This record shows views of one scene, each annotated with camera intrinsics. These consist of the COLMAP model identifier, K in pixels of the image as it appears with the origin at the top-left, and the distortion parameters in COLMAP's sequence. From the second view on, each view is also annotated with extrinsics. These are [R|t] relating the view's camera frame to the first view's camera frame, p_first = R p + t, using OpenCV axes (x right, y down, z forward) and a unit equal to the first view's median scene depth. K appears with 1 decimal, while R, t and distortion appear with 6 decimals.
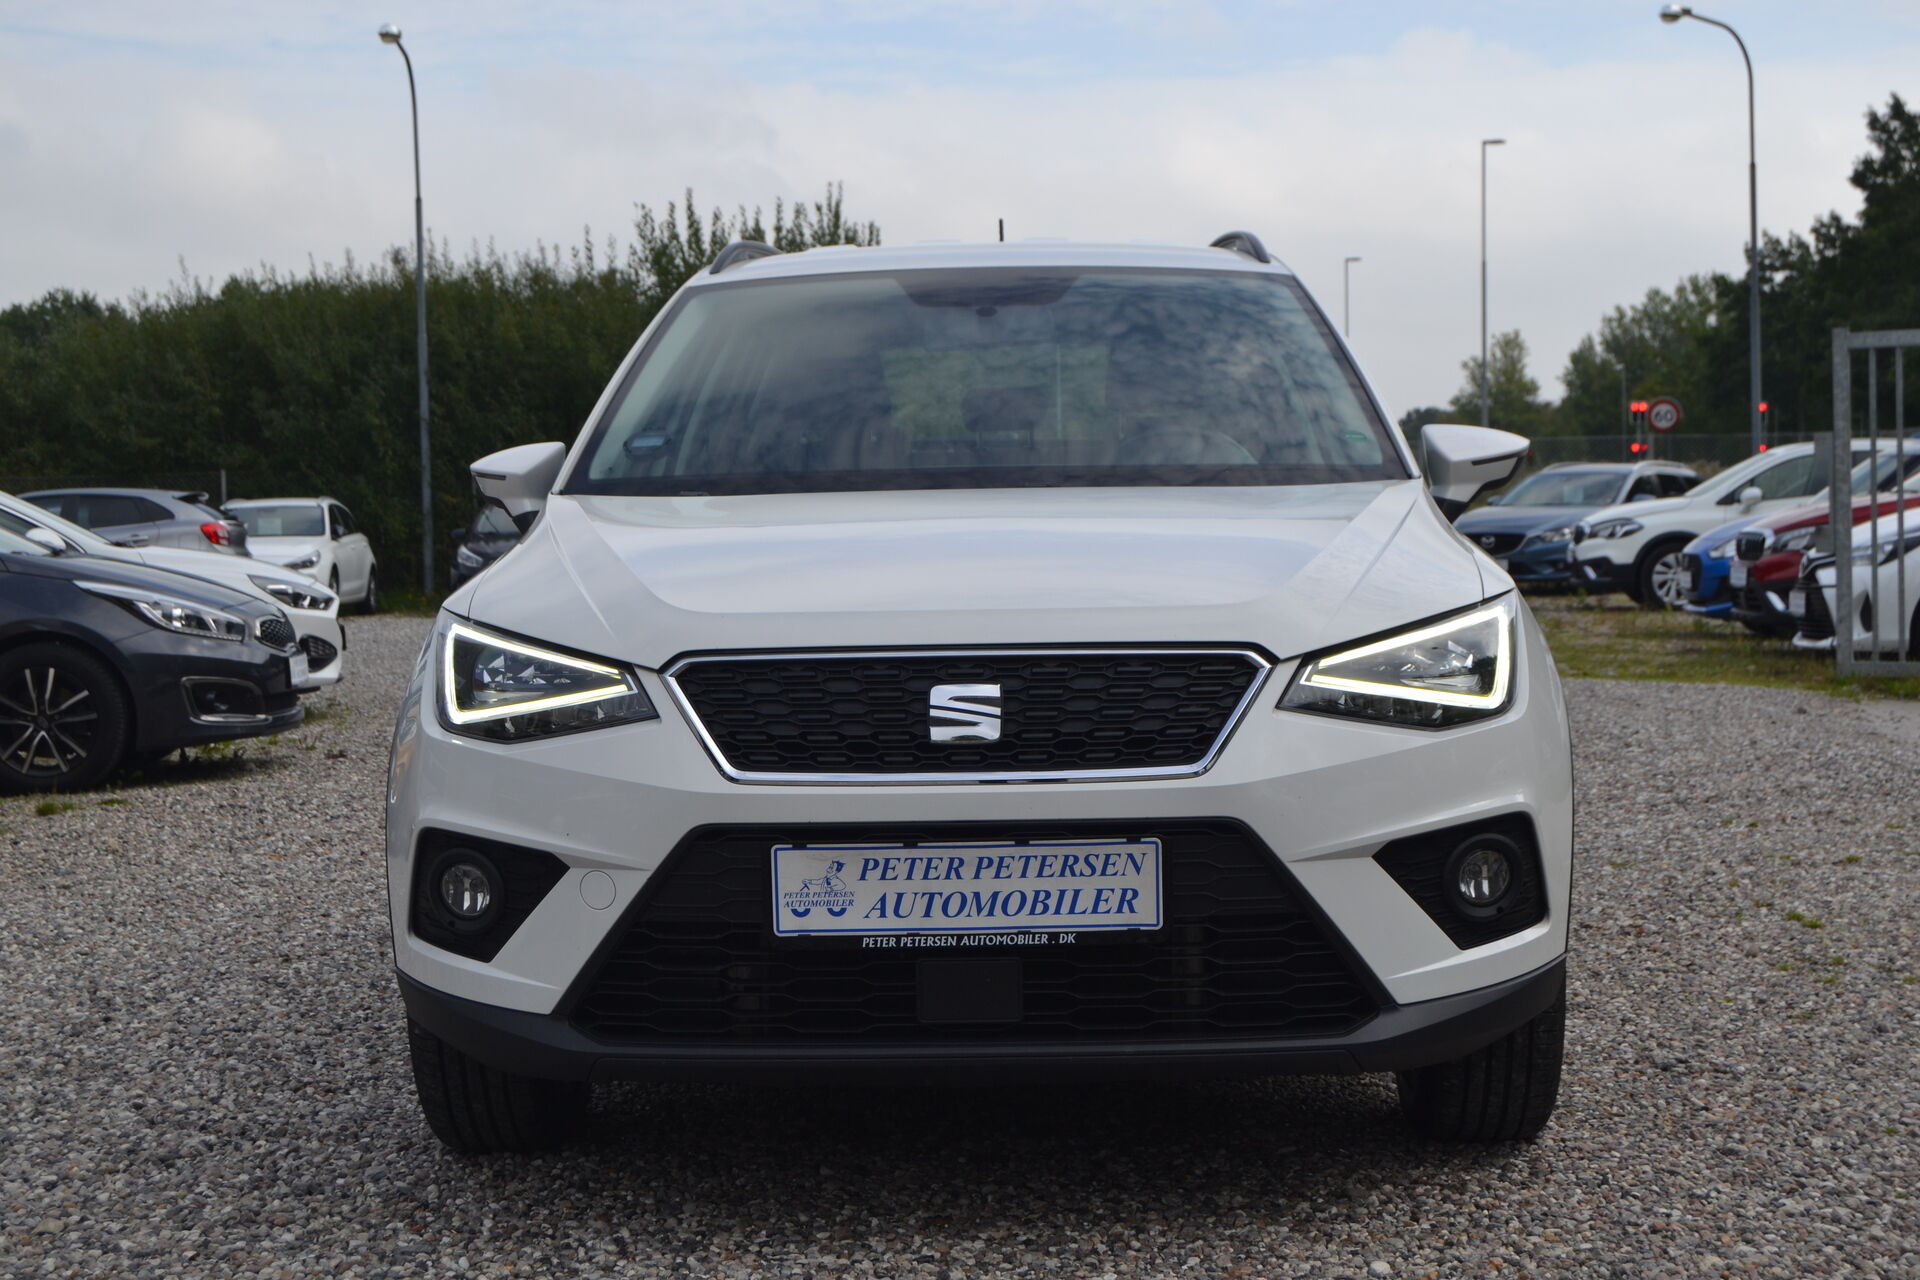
lens RADIAL K [[2804.7, 0, 960.0], [0, 2804.7, 640.0], [0, 0, 1]] dist [-0.040448, 0.058522]
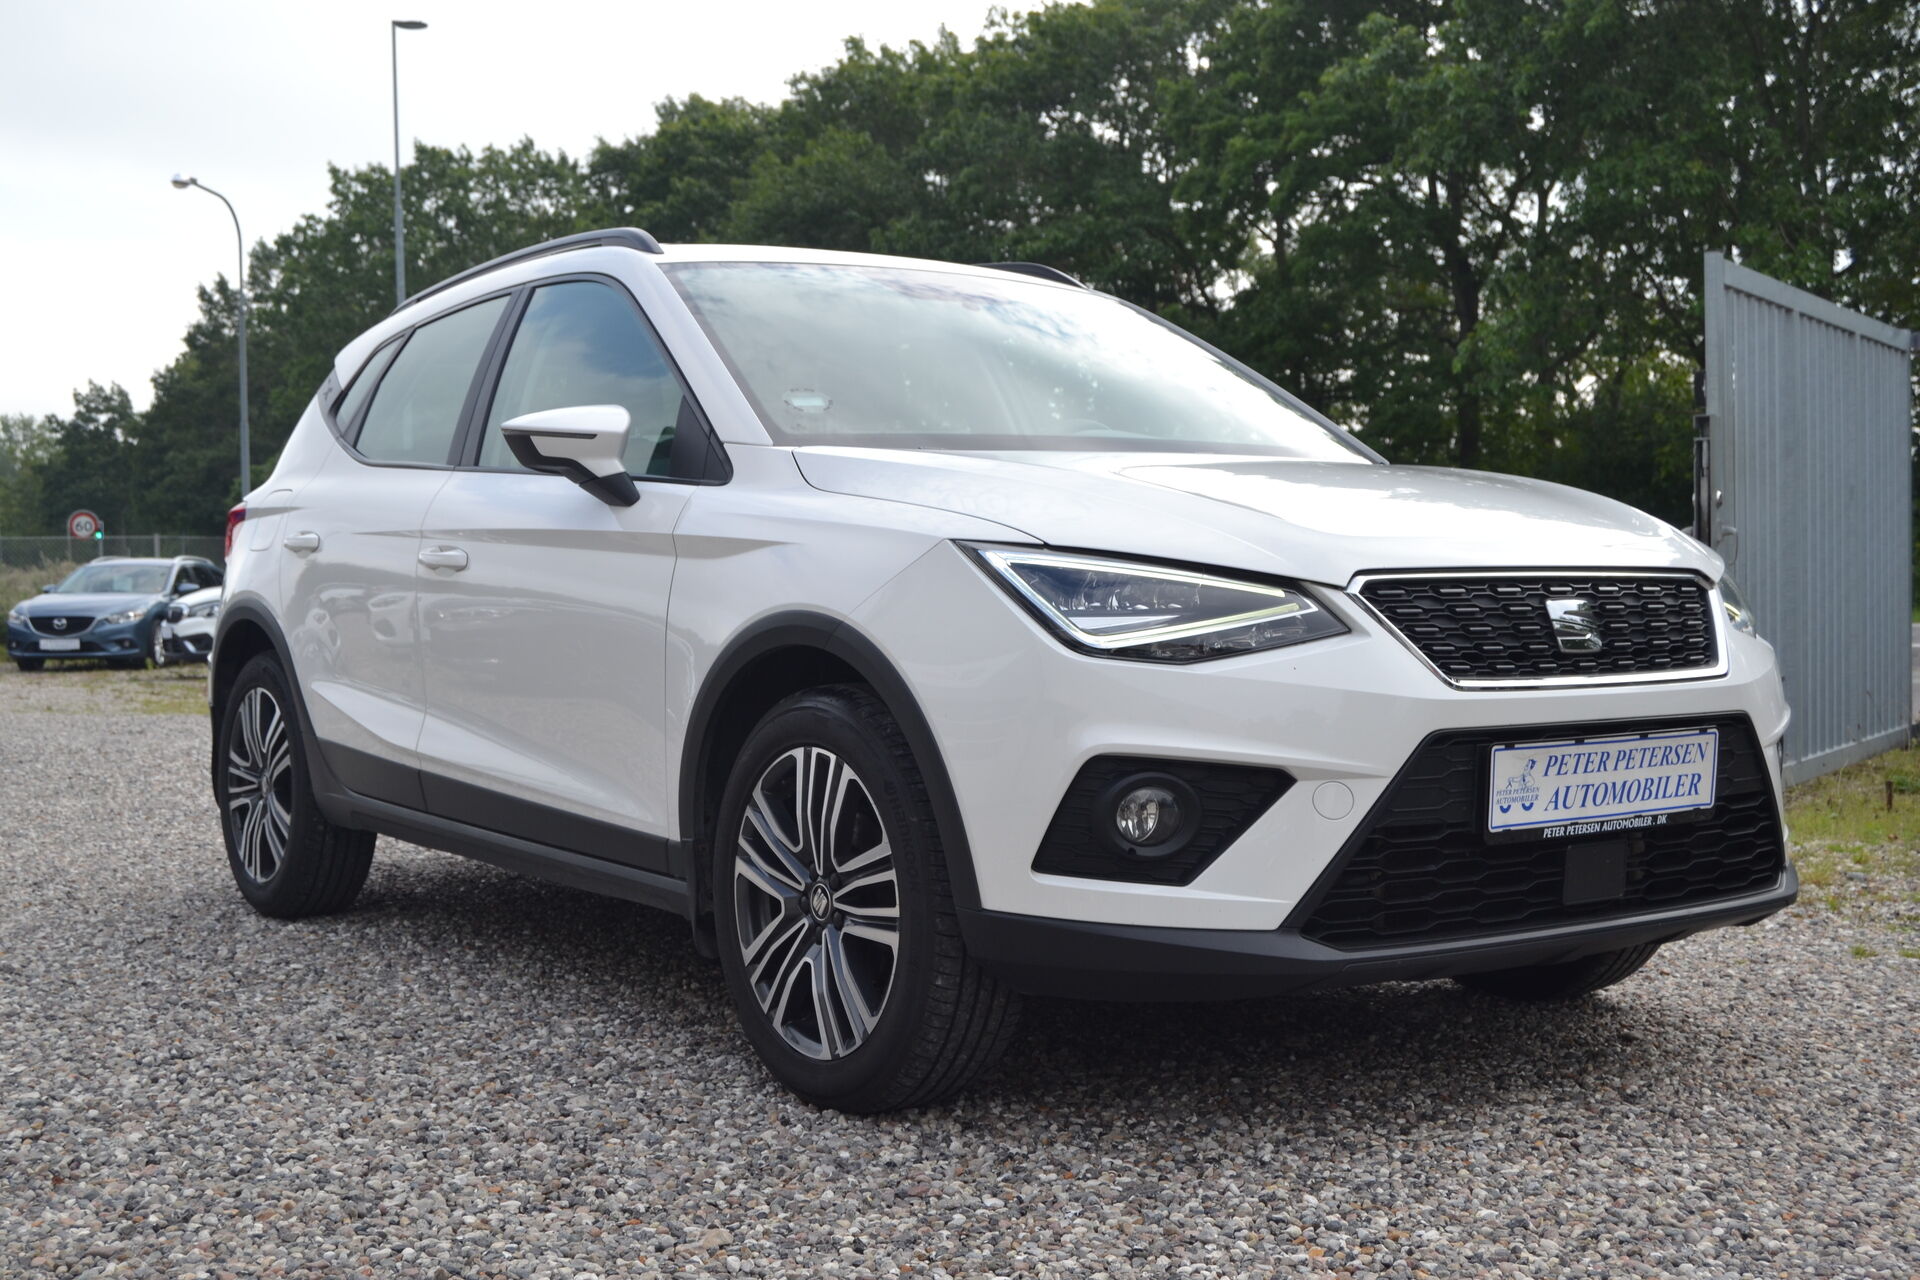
lens RADIAL K [[2341.0, 0, 960.0], [0, 2341.0, 640.0], [0, 0, 1]] dist [-0.153574, -0.019858]
pose [[0.804028, -0.001619, 0.594590, -0.742453], [0.022027, 0.999391, -0.027066, 0.051317], [-0.594184, 0.034859, 0.803573, 0.402413]]
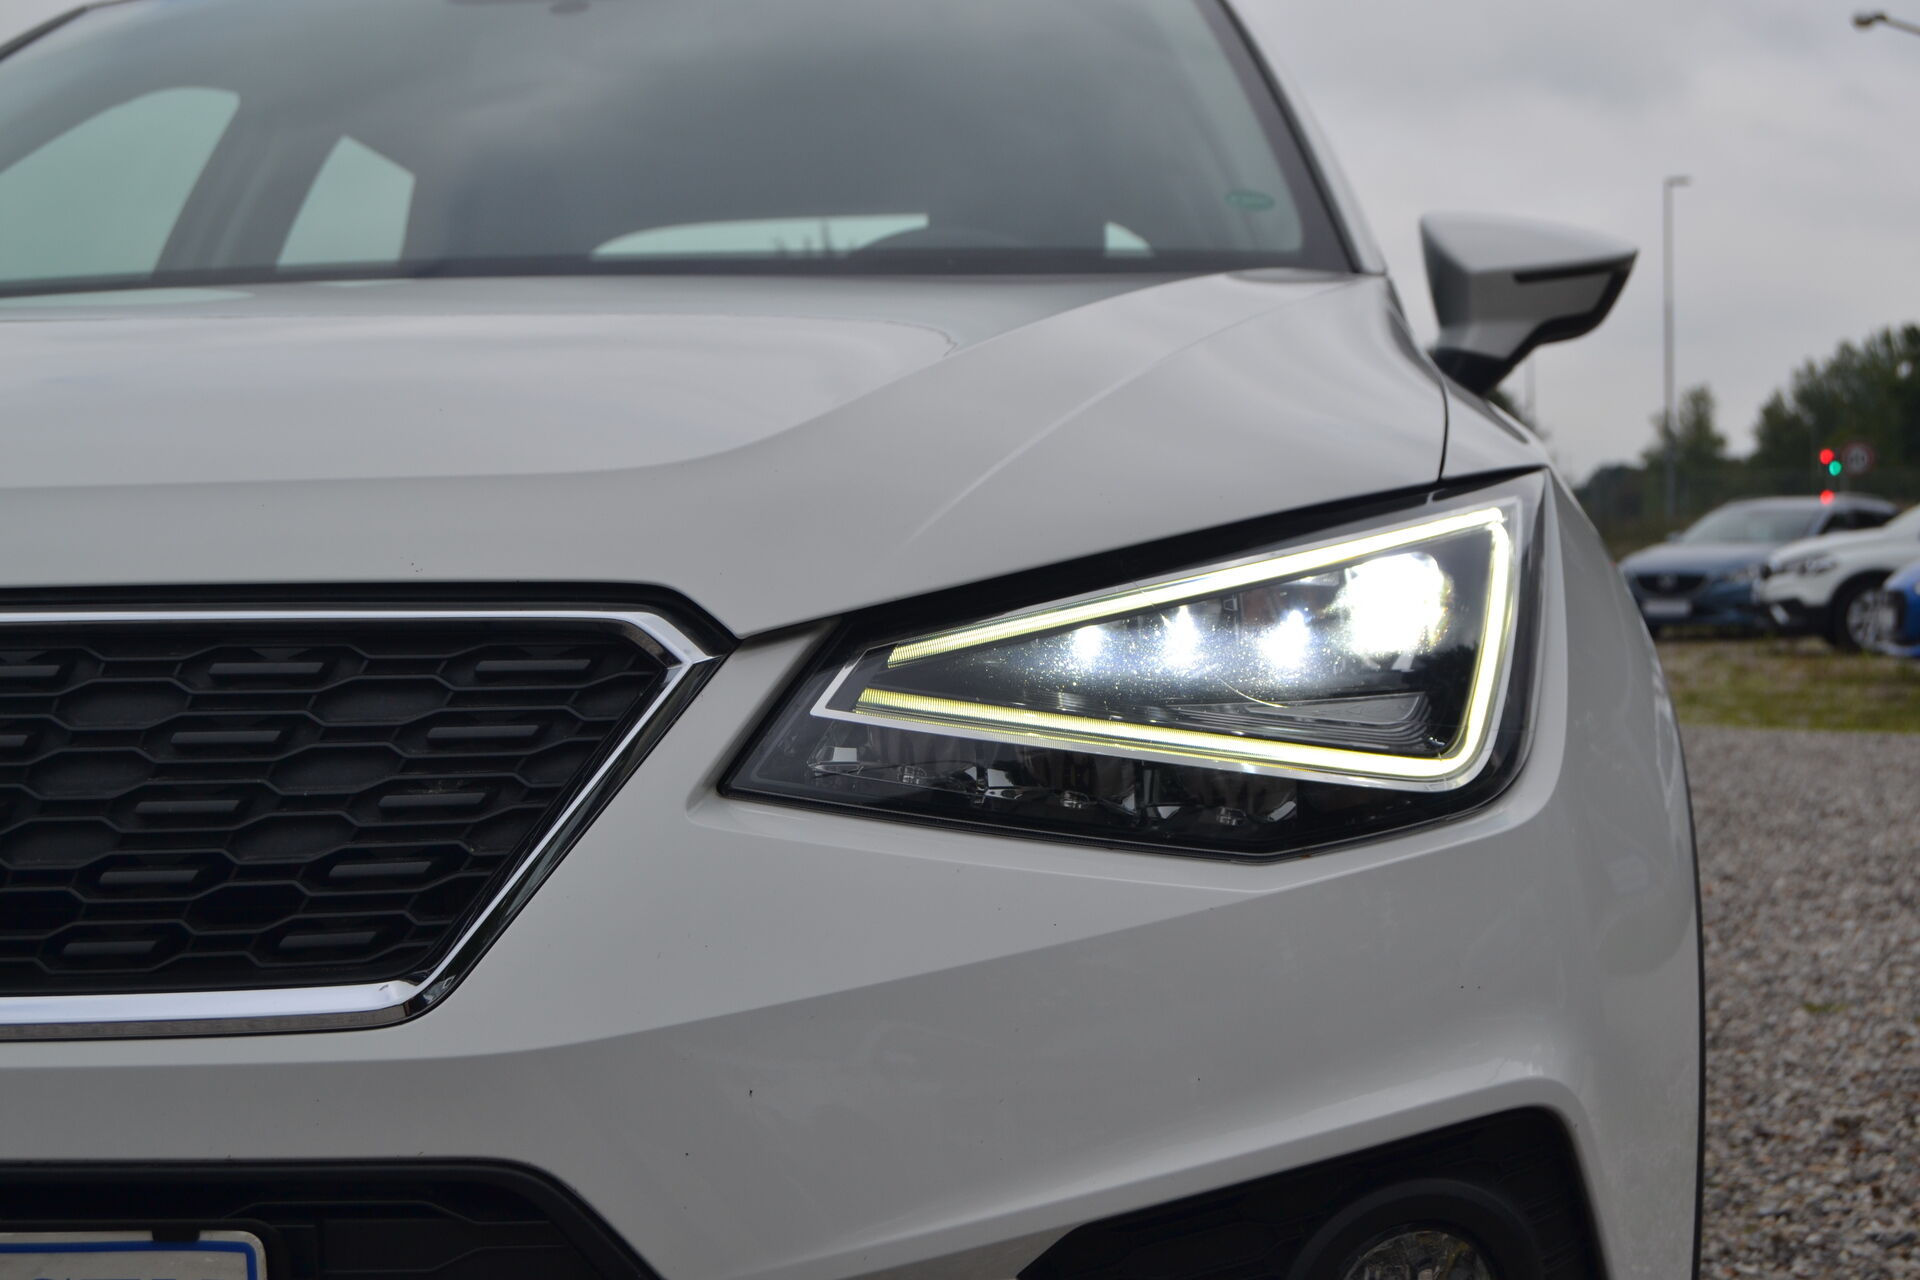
lens RADIAL K [[2804.7, 0, 960.0], [0, 2804.7, 640.0], [0, 0, 1]] dist [-0.040448, 0.058522]
pose [[0.997940, -0.001699, -0.064137, 0.160834], [0.000479, 0.999819, -0.019030, 0.013269], [0.064157, 0.018960, 0.997760, 0.693131]]
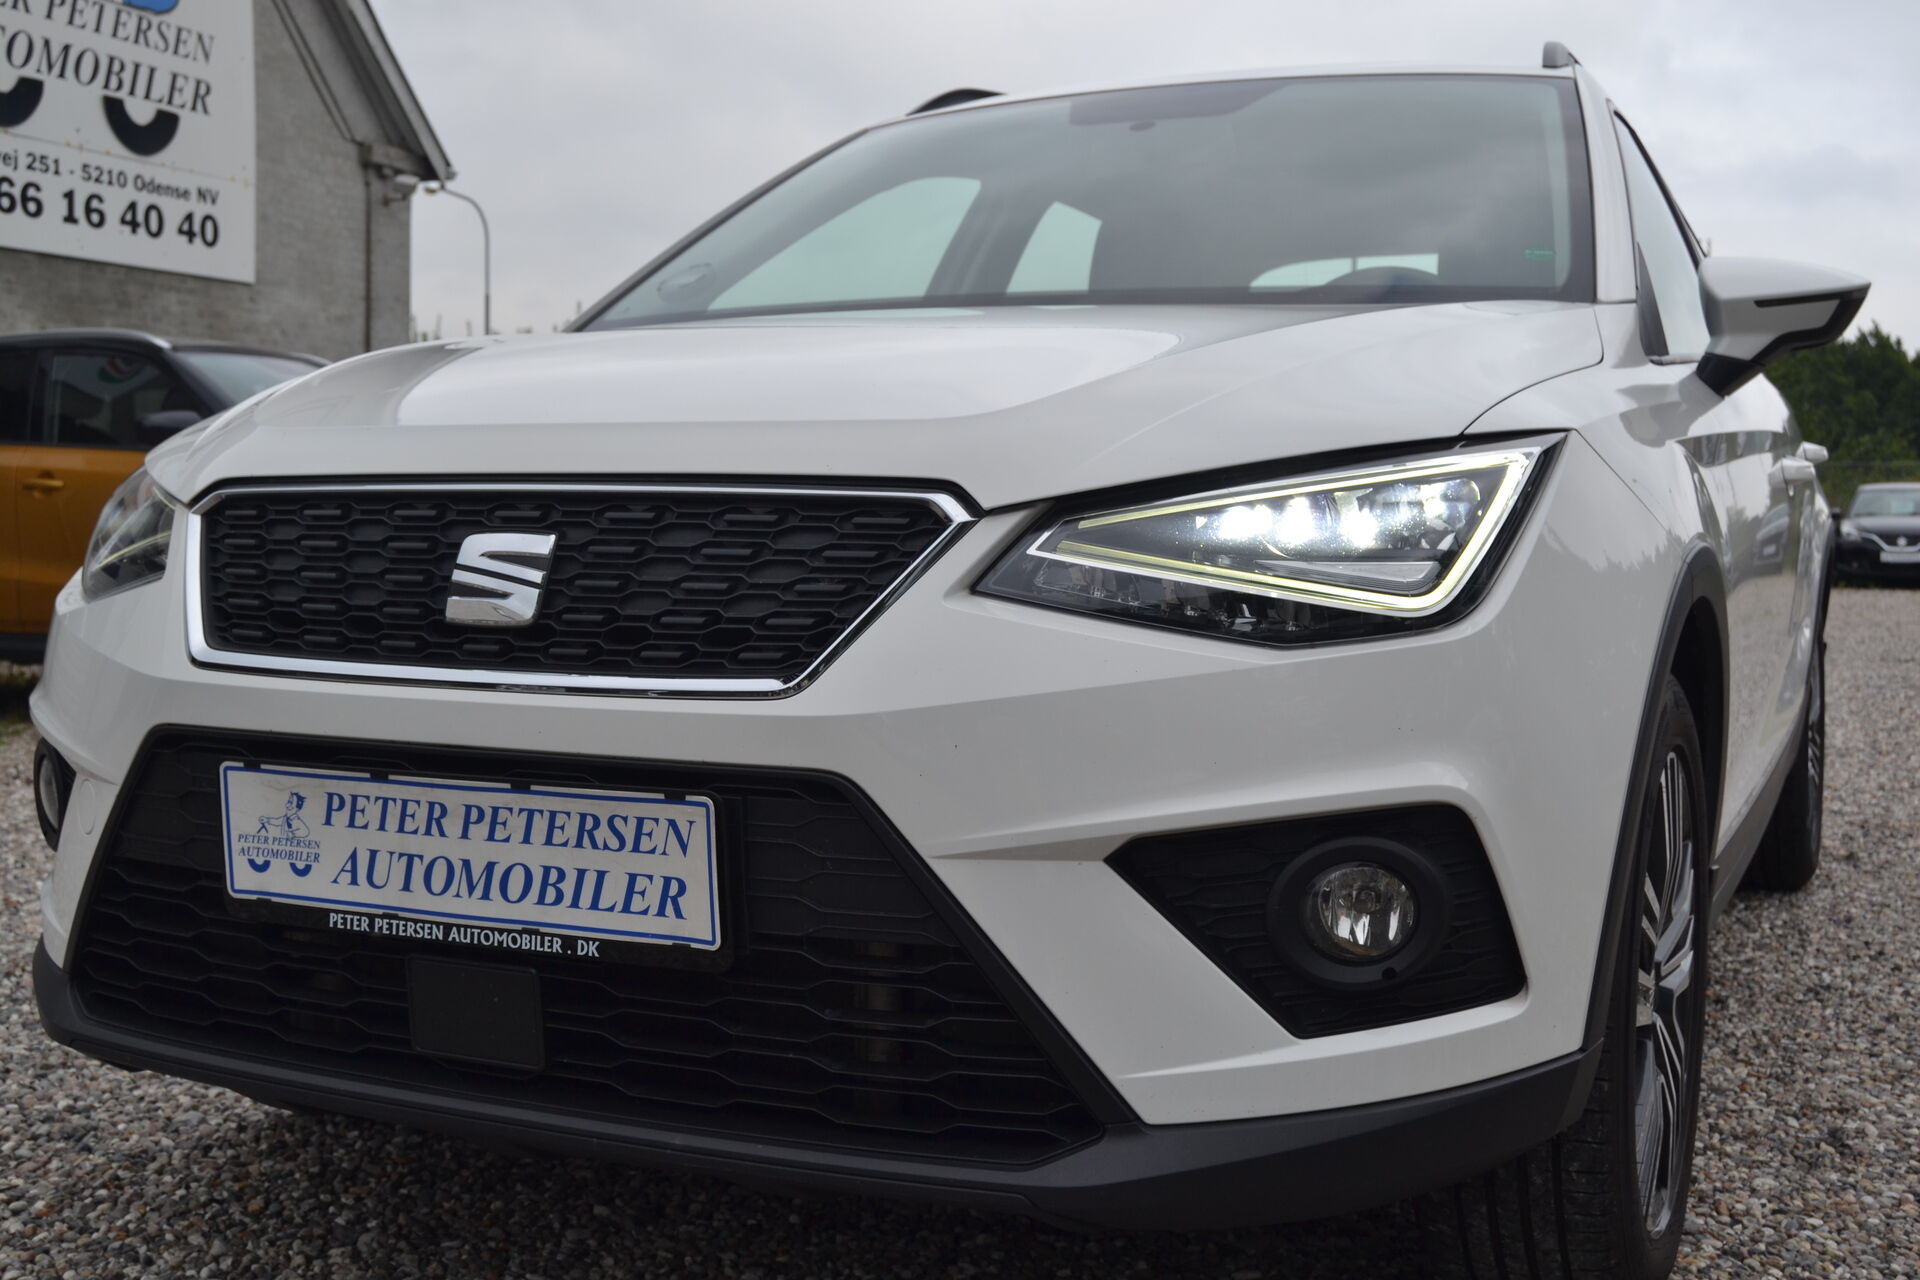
lens RADIAL K [[2106.2, 0, 960.0], [0, 2106.2, 640.0], [0, 0, 1]] dist [-0.072953, -0.013330]
pose [[0.919049, 0.049625, -0.391006, 0.284705], [-0.043121, 0.998747, 0.025403, 0.023420], [0.391777, -0.006486, 0.920037, 0.599786]]
